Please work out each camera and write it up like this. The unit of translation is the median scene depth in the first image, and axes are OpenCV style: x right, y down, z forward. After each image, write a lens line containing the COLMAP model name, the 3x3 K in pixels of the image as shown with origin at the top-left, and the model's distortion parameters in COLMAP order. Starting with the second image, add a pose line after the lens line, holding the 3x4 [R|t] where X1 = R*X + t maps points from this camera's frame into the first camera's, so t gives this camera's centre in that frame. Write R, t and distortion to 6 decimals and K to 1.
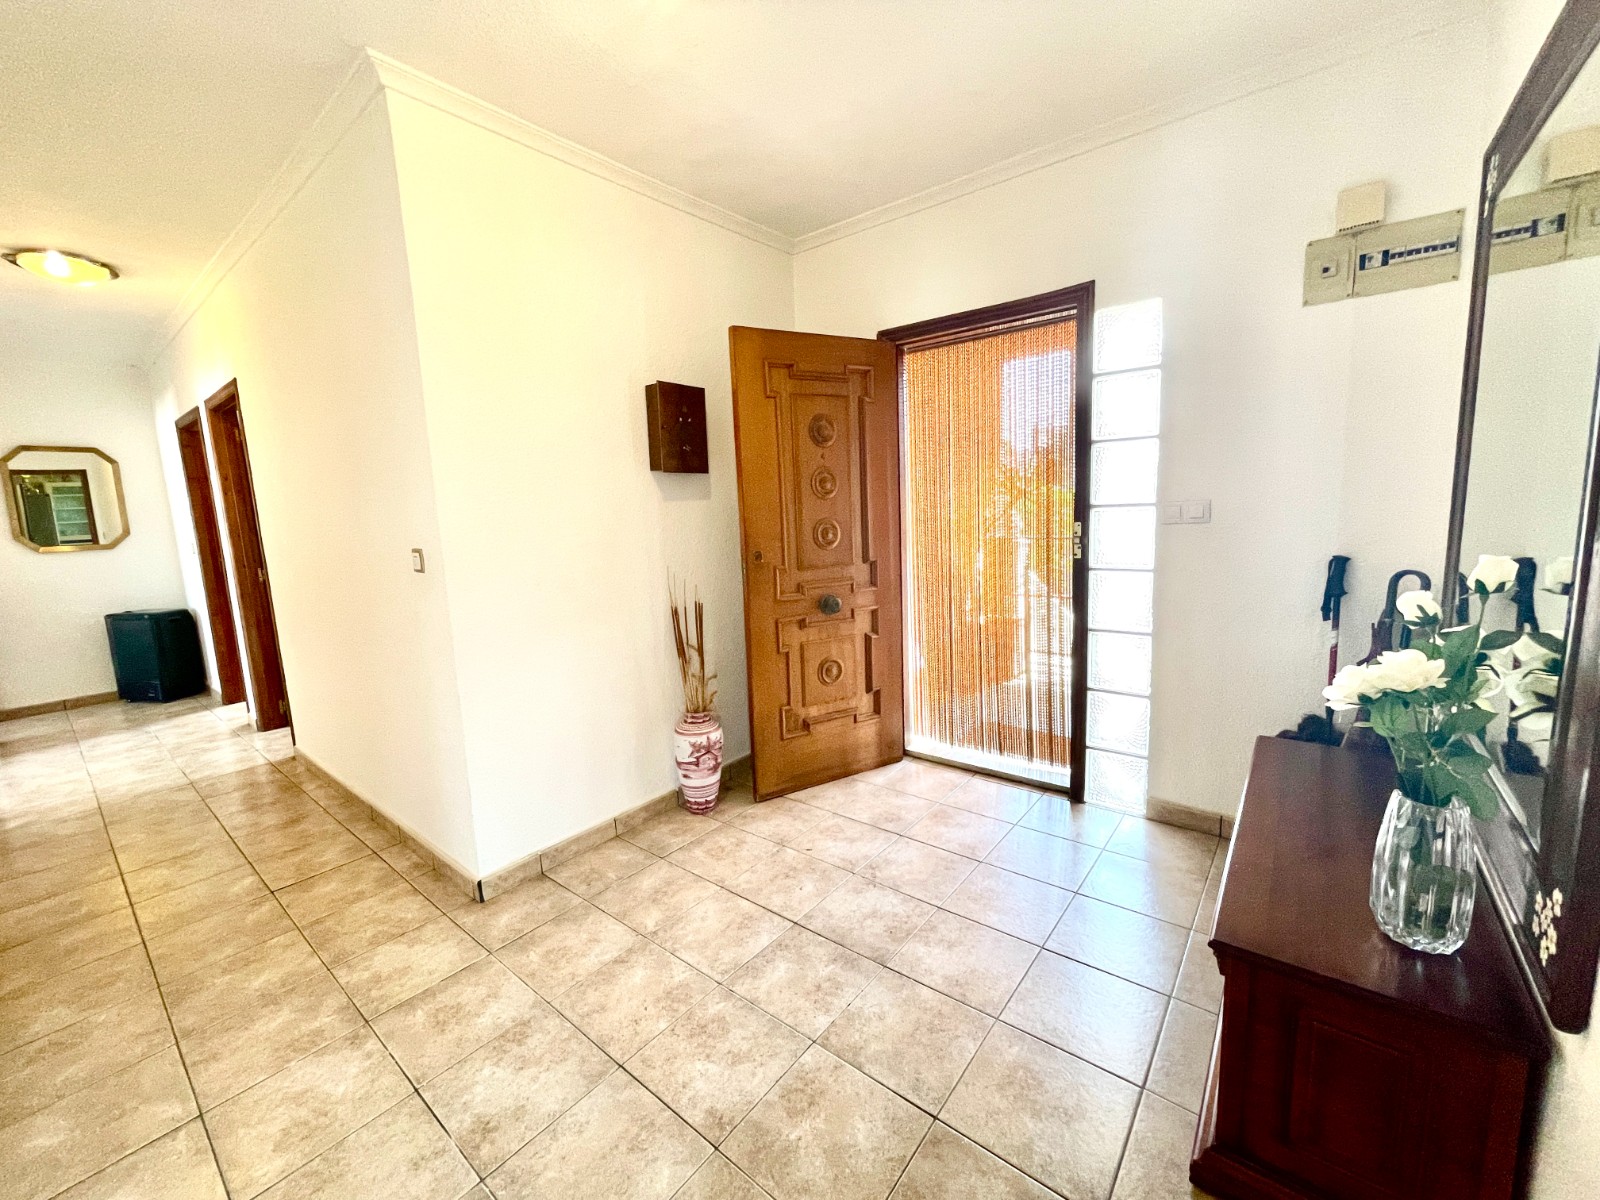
lens RADIAL K [[644.9, 0, 791.6], [0, 644.9, 602.6], [0, 0, 1]] dist [-0.002787, 0.000529]
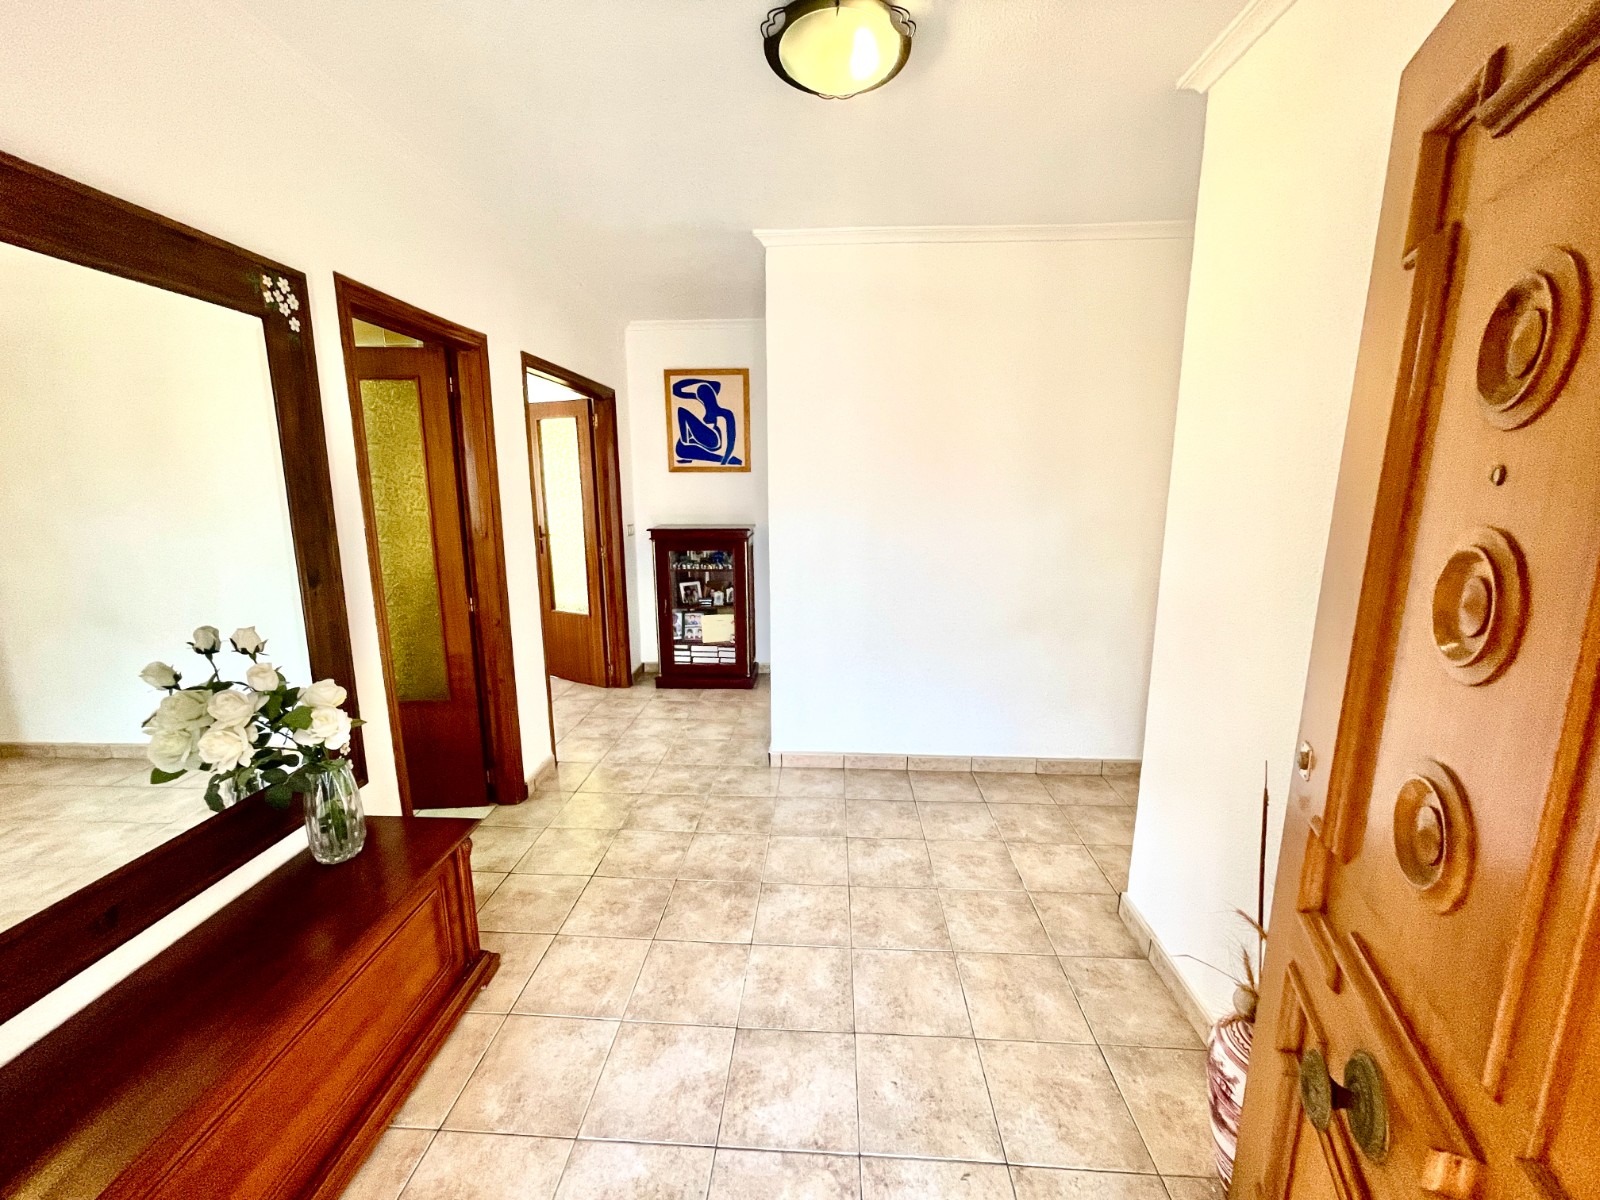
lens RADIAL K [[644.9, 0, 798.6], [0, 644.9, 599.3], [0, 0, 1]] dist [-0.002787, 0.000529]
pose [[-0.801378, 0.157073, -0.577167, 0.540158], [-0.051011, 0.943445, 0.327581, -0.385596], [0.595980, 0.291958, -0.748043, 1.618505]]
